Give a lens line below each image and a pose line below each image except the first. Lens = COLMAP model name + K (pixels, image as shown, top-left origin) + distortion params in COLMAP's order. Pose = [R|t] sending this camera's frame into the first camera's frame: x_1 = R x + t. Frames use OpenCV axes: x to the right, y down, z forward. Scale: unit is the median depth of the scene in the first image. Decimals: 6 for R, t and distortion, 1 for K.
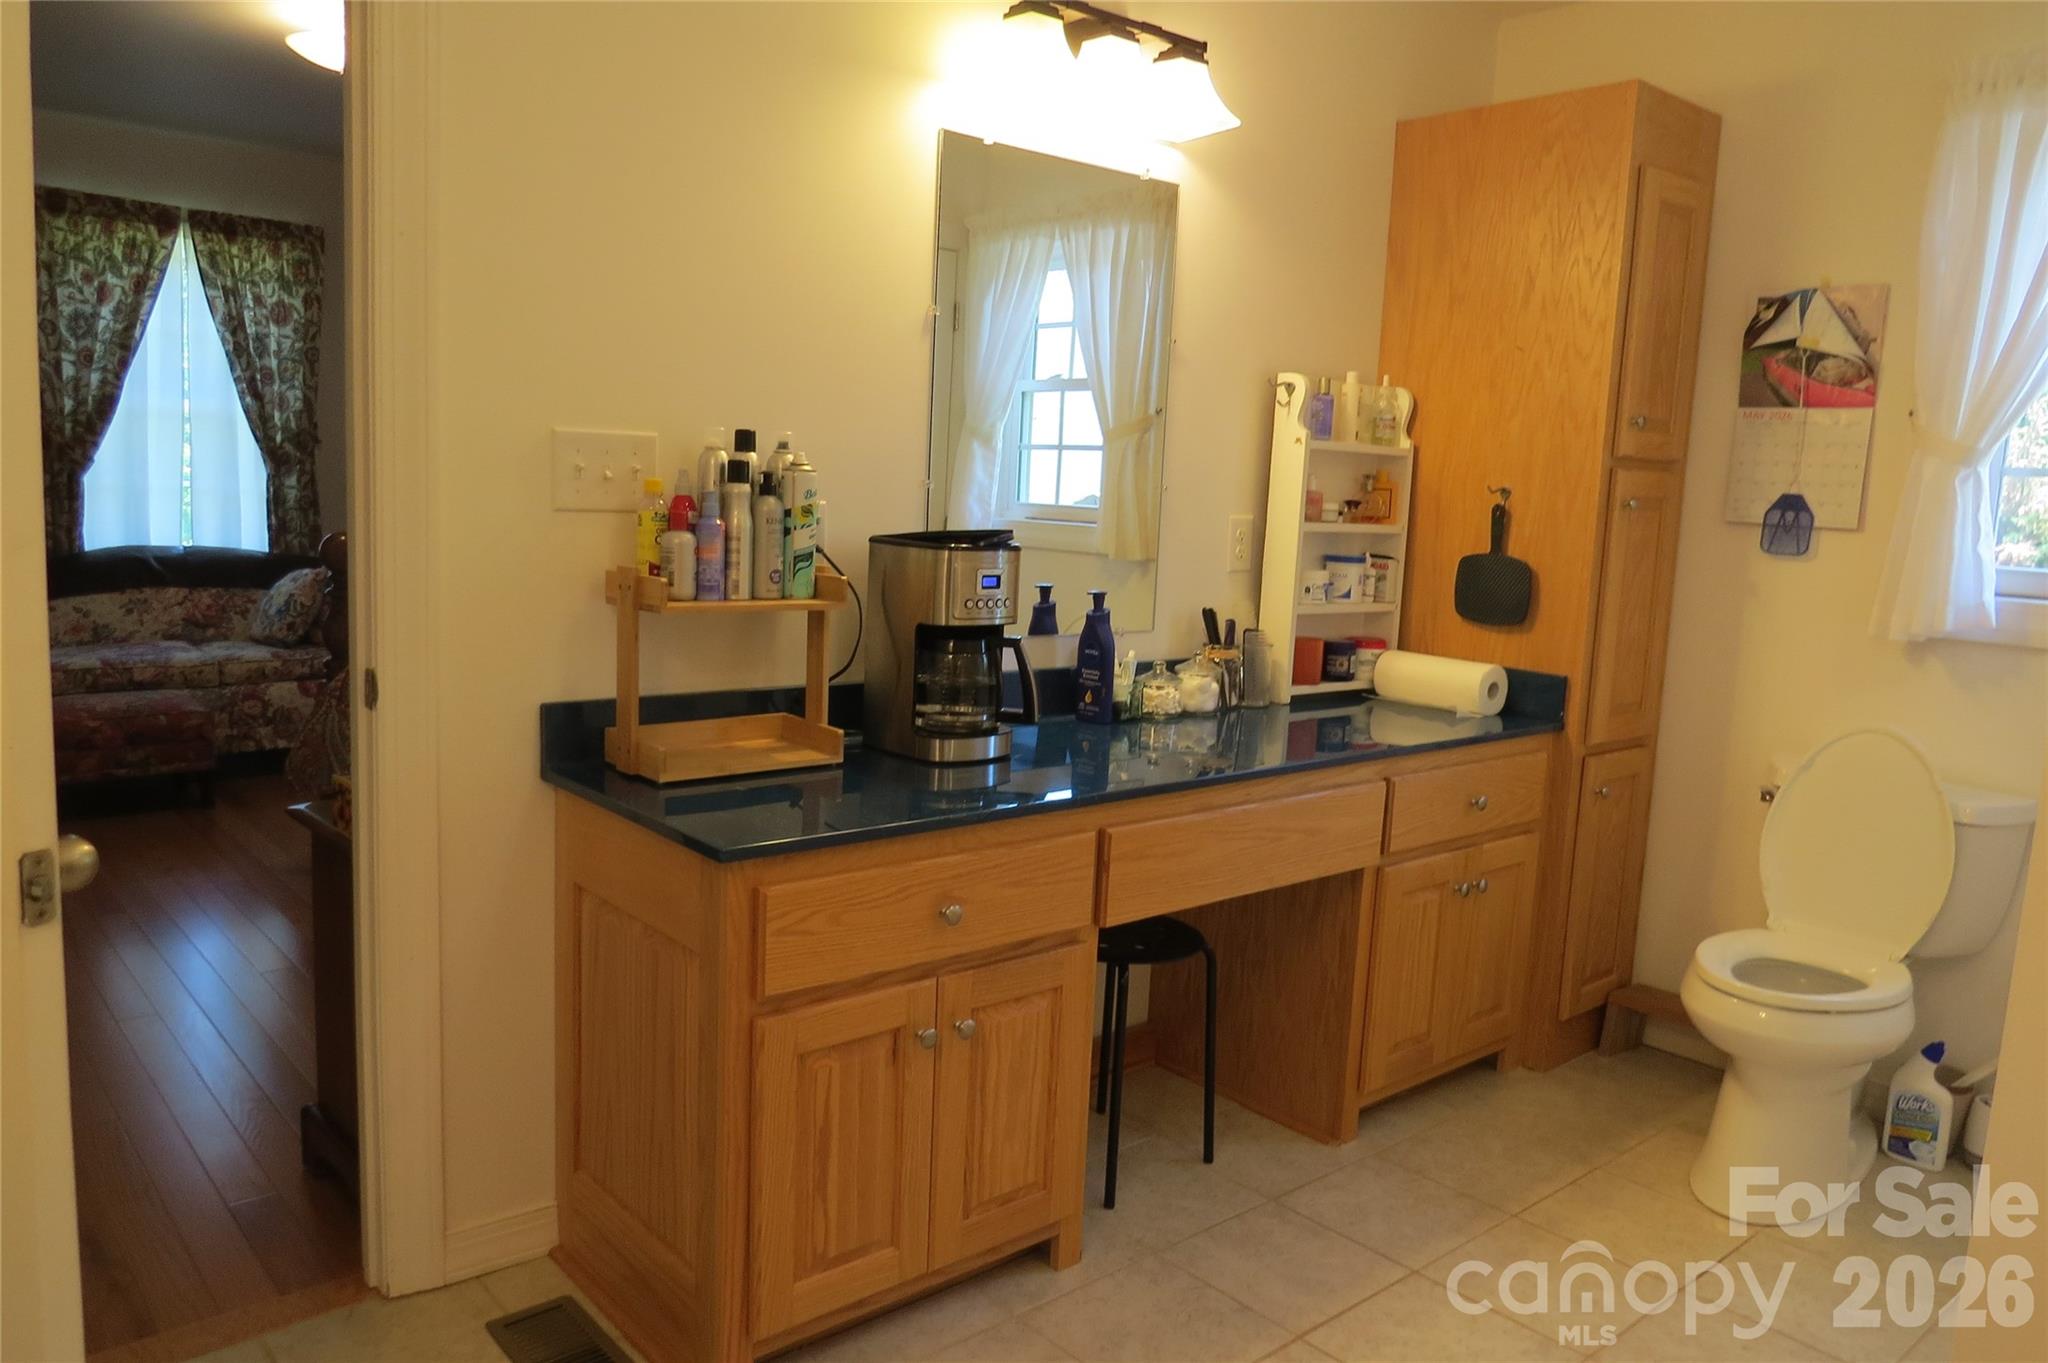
lens RADIAL K [[1460.4, 0, 1024.0], [0, 1460.4, 681.5], [0, 0, 1]] dist [-0.027399, 0.010524]
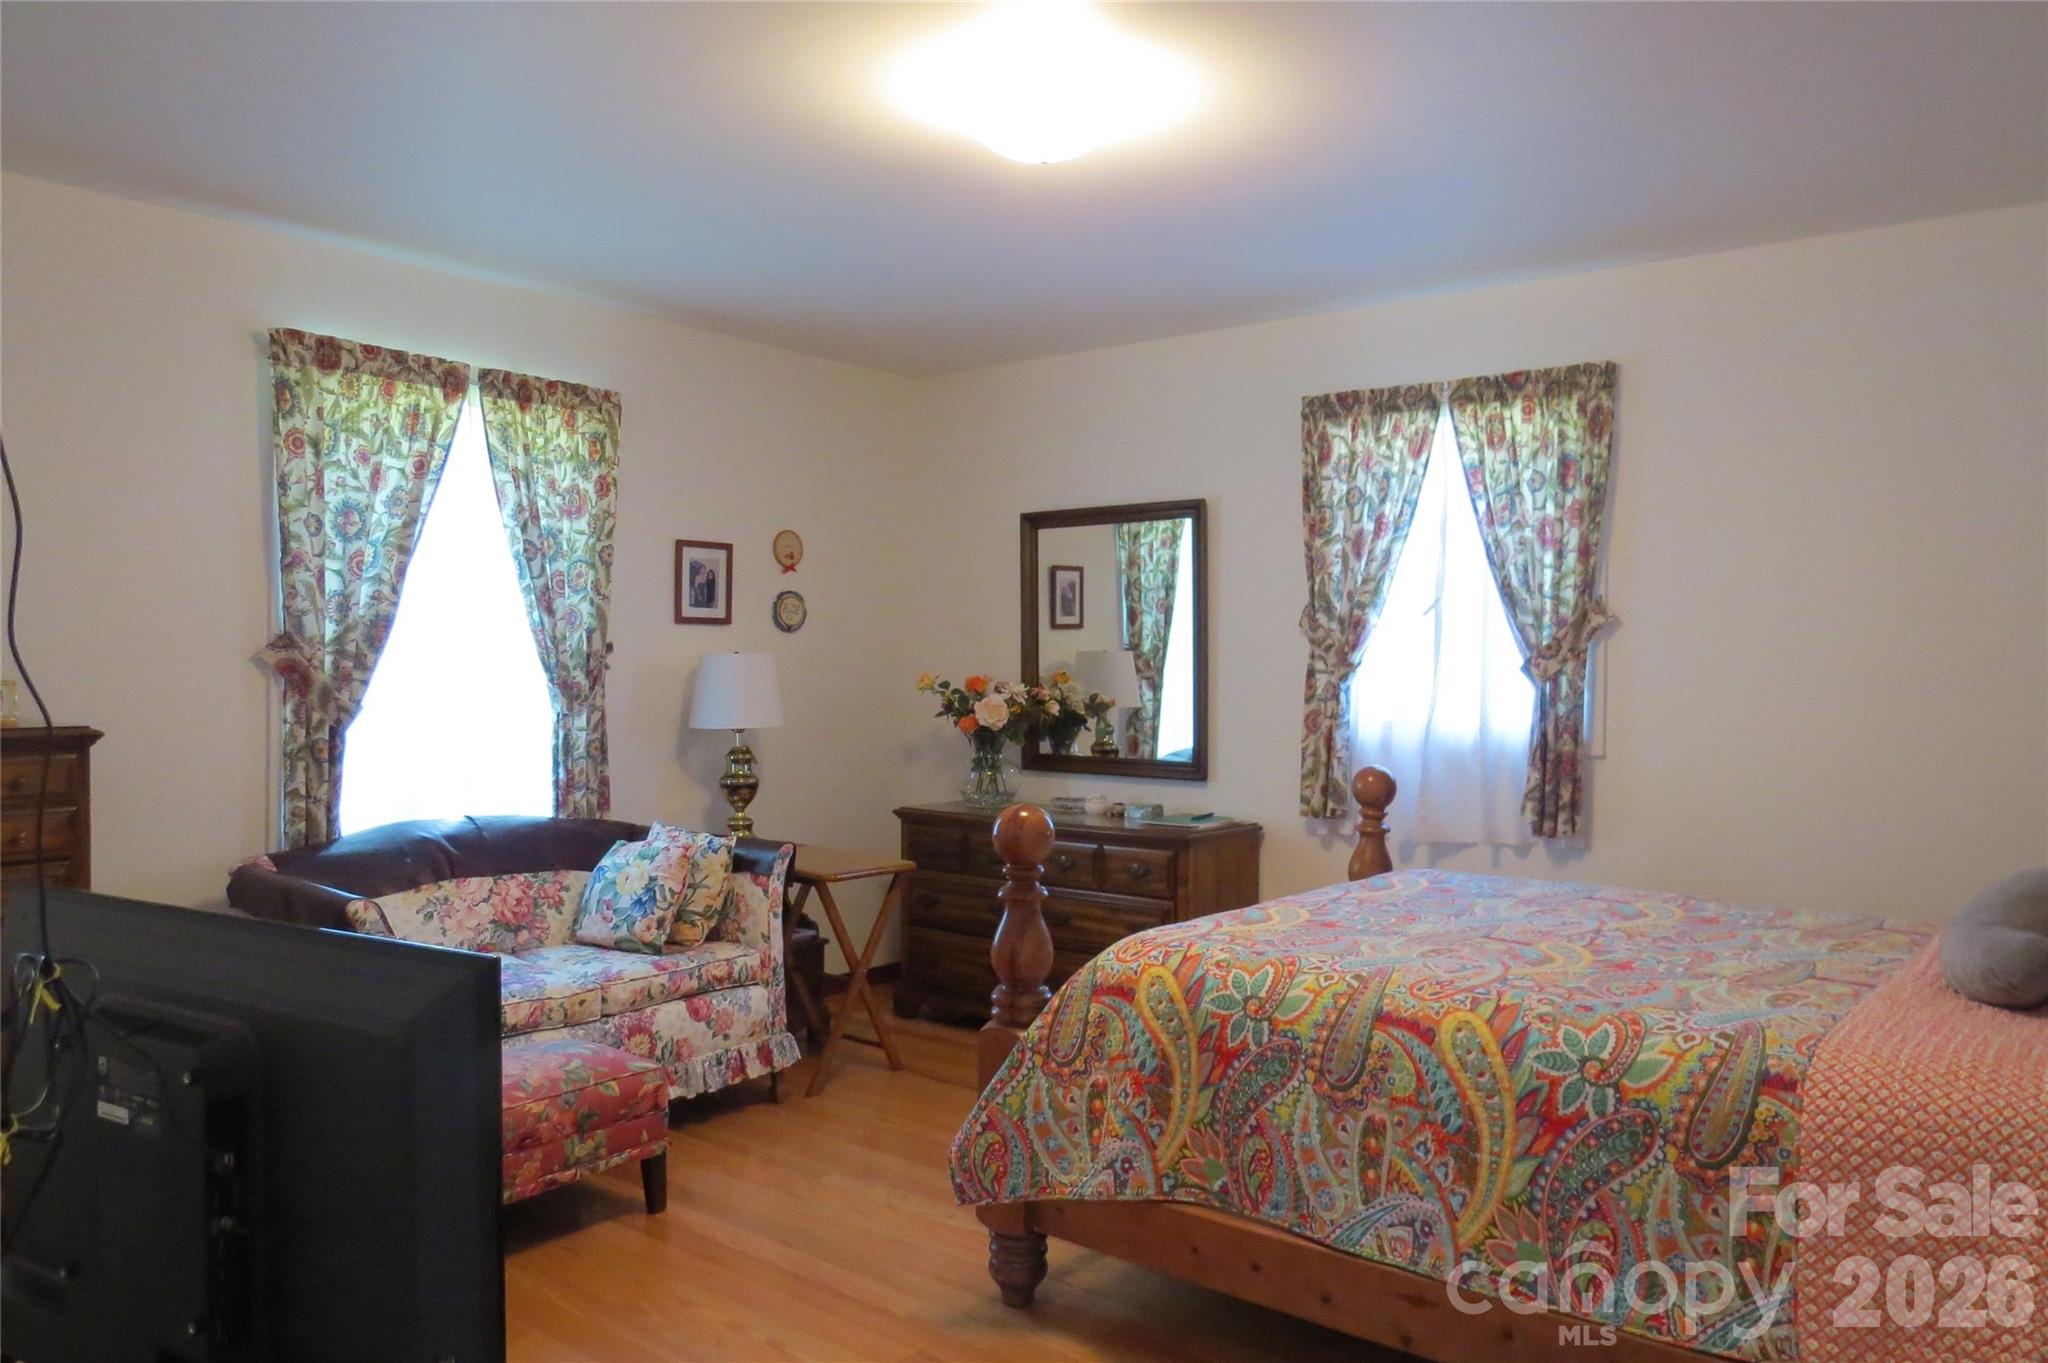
lens RADIAL K [[1460.4, 0, 1024.0], [0, 1460.4, 681.5], [0, 0, 1]] dist [-0.027399, 0.010524]
pose [[0.985194, -0.040593, 0.166566, -0.438865], [0.061032, 0.990958, -0.119486, -0.058868], [-0.160210, 0.127882, 0.978764, 0.241401]]
